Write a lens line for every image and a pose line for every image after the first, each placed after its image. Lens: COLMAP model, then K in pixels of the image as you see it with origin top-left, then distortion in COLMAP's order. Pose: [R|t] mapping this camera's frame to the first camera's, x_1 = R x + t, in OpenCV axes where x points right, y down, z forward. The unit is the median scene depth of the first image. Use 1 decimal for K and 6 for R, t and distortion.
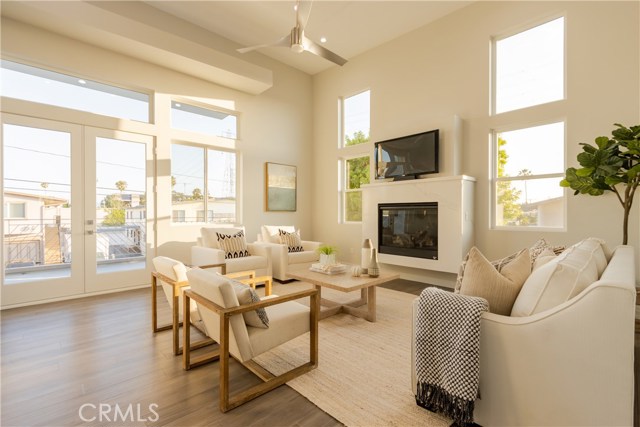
lens RADIAL K [[302.3, 0, 322.0], [0, 302.3, 219.2], [0, 0, 1]] dist [-0.001168, -0.000176]
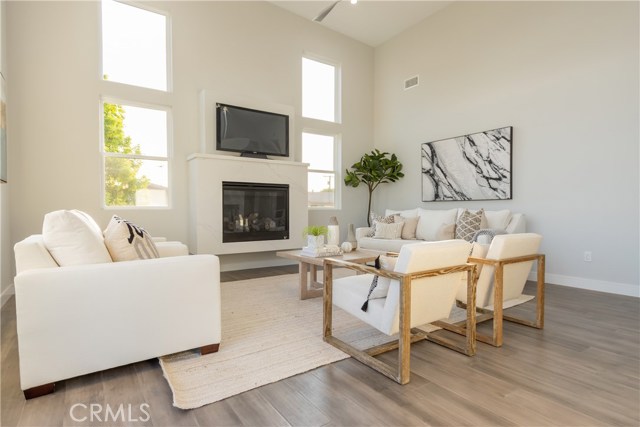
lens RADIAL K [[356.6, 0, 320.0], [0, 356.6, 213.5], [0, 0, 1]] dist [0.002481, 0.000183]
pose [[0.181917, -0.002786, 0.983310, -0.826280], [0.000789, 0.999996, 0.002687, 0.041131], [-0.983314, 0.000287, 0.181918, 0.664239]]
